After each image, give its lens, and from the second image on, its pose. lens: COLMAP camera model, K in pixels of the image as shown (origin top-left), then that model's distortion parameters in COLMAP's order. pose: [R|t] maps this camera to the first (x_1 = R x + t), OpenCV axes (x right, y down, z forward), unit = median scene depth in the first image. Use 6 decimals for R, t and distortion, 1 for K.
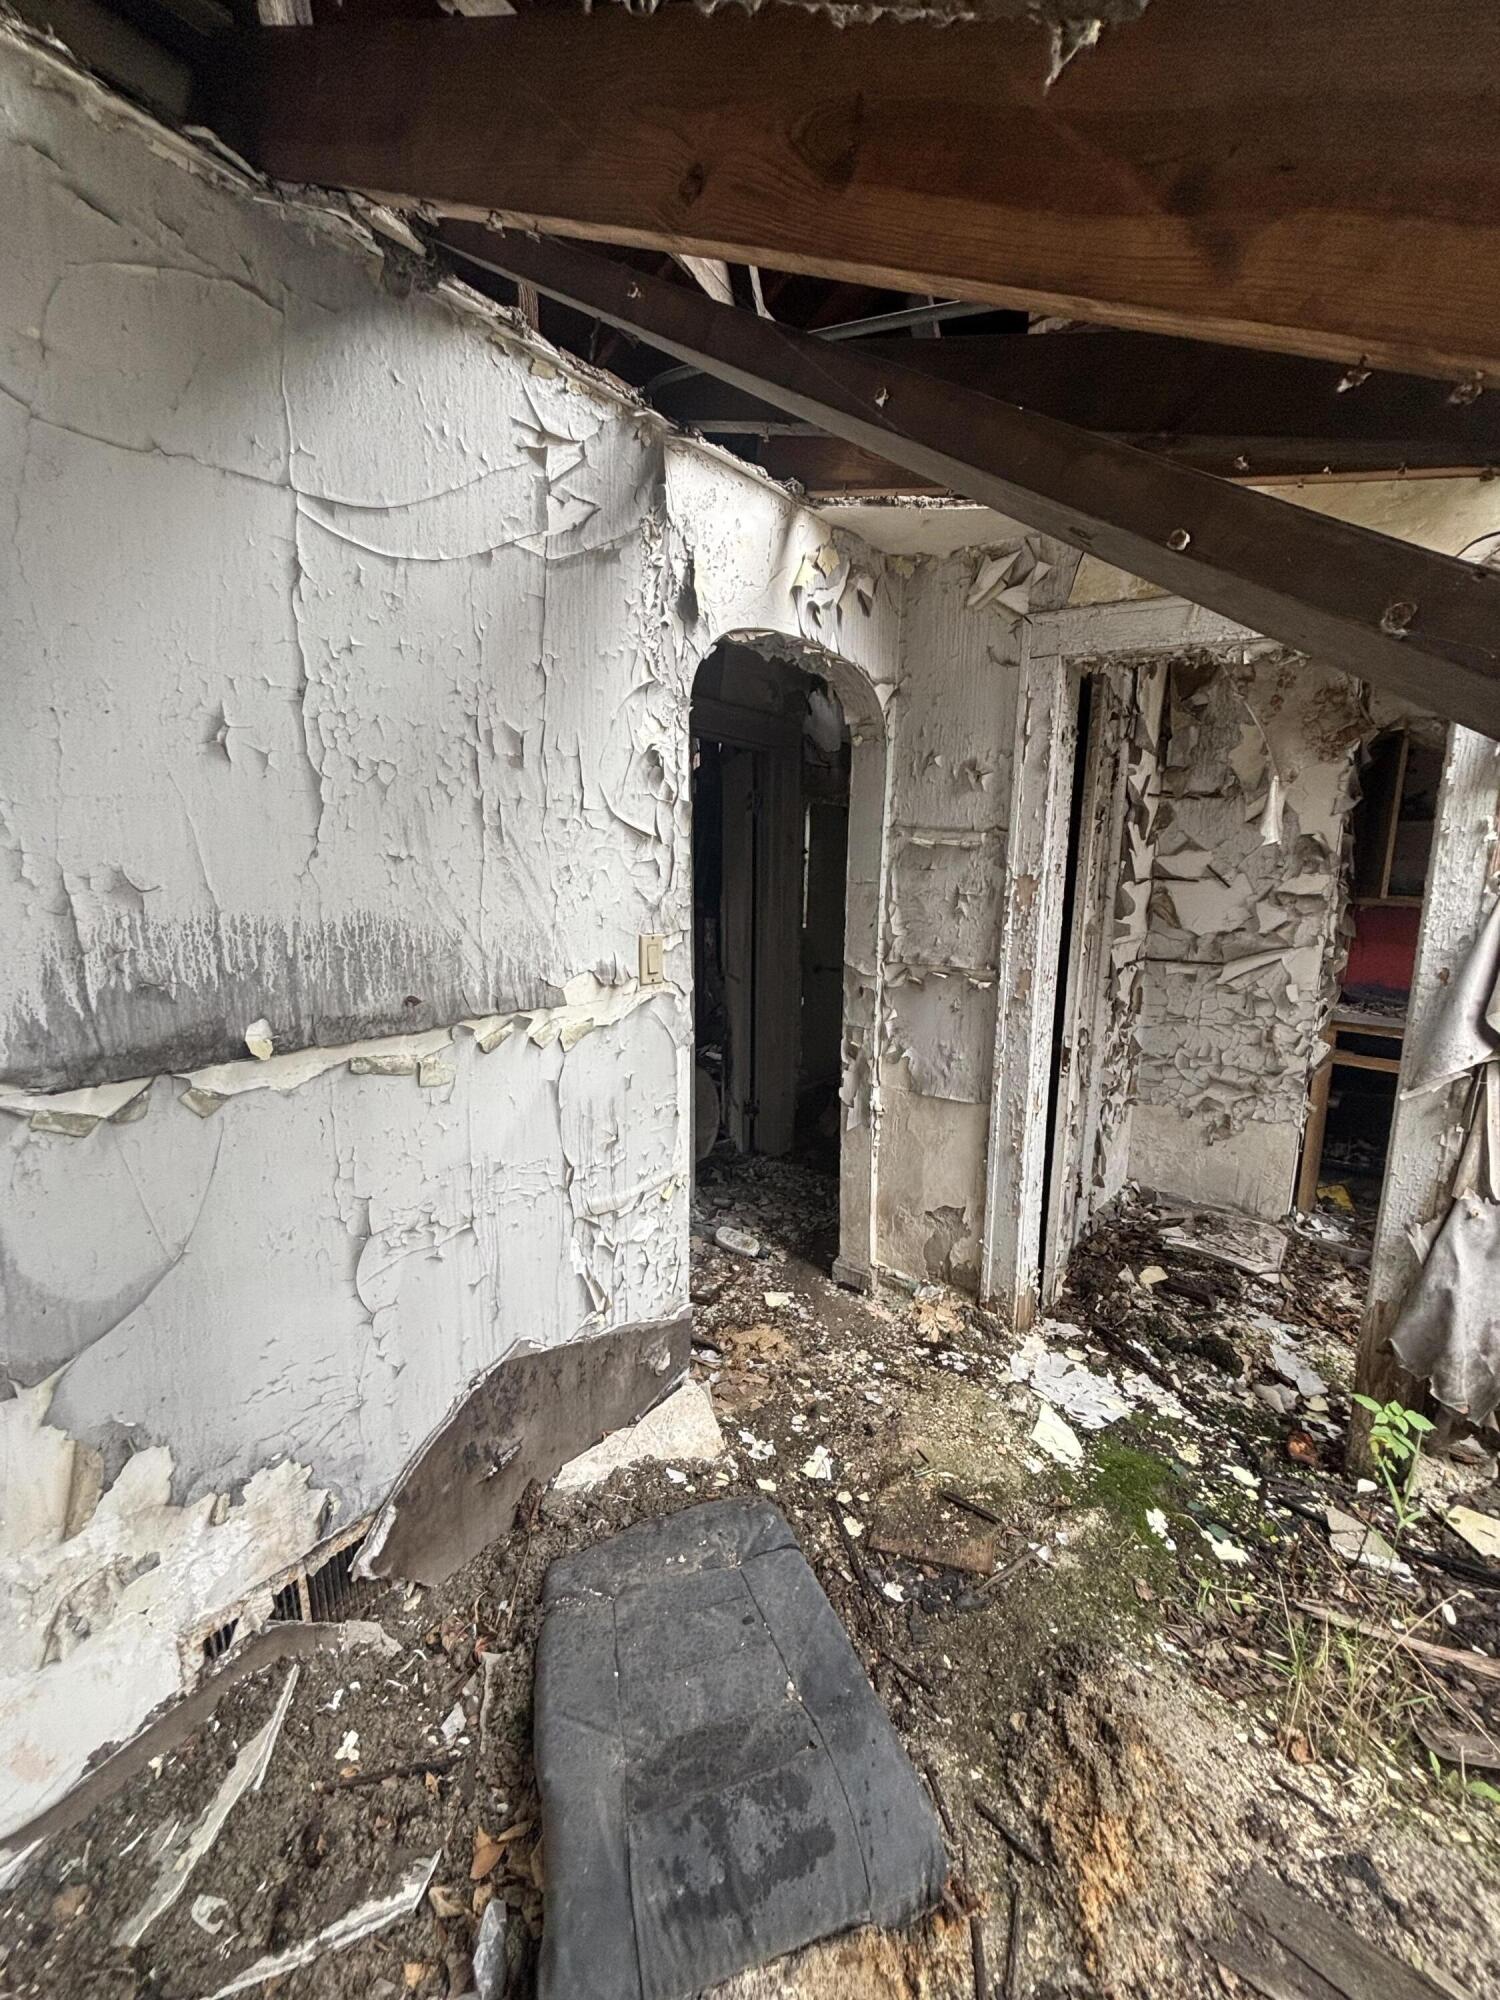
lens RADIAL K [[810.7, 0, 751.9], [0, 810.7, 1005.7], [0, 0, 1]] dist [0.003734, 0.001610]
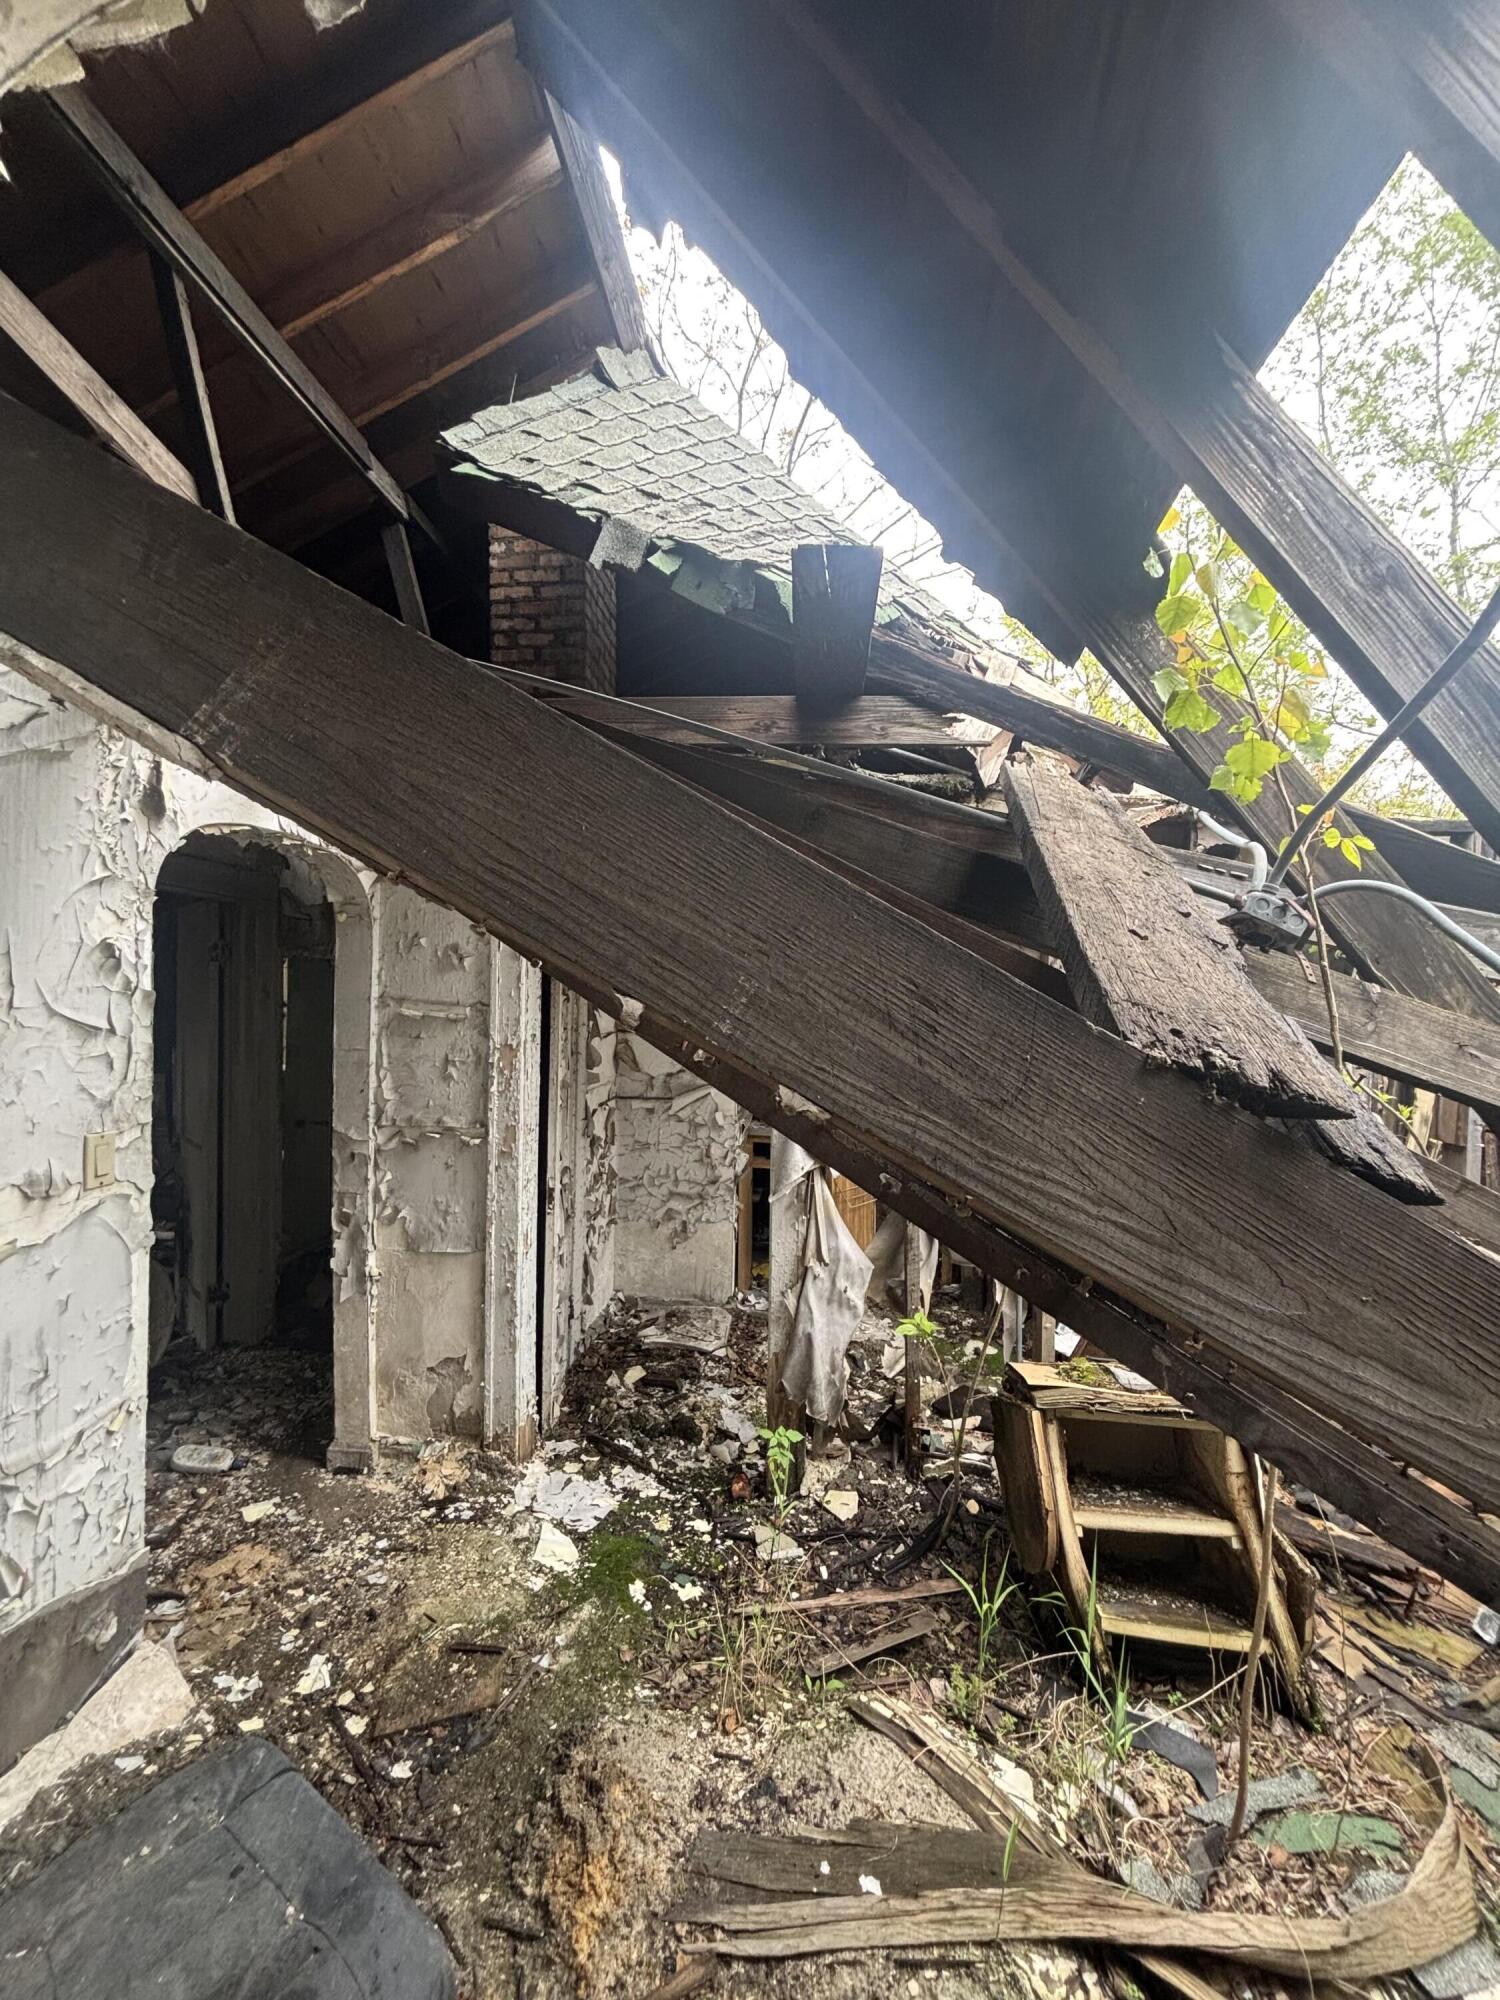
lens RADIAL K [[810.7, 0, 752.1], [0, 810.7, 1003.0], [0, 0, 1]] dist [0.003734, 0.001610]
pose [[0.828353, -0.002710, 0.560200, -0.026755], [0.086976, 0.988485, -0.123828, -0.053723], [-0.553413, 0.151297, 0.819050, -0.189273]]
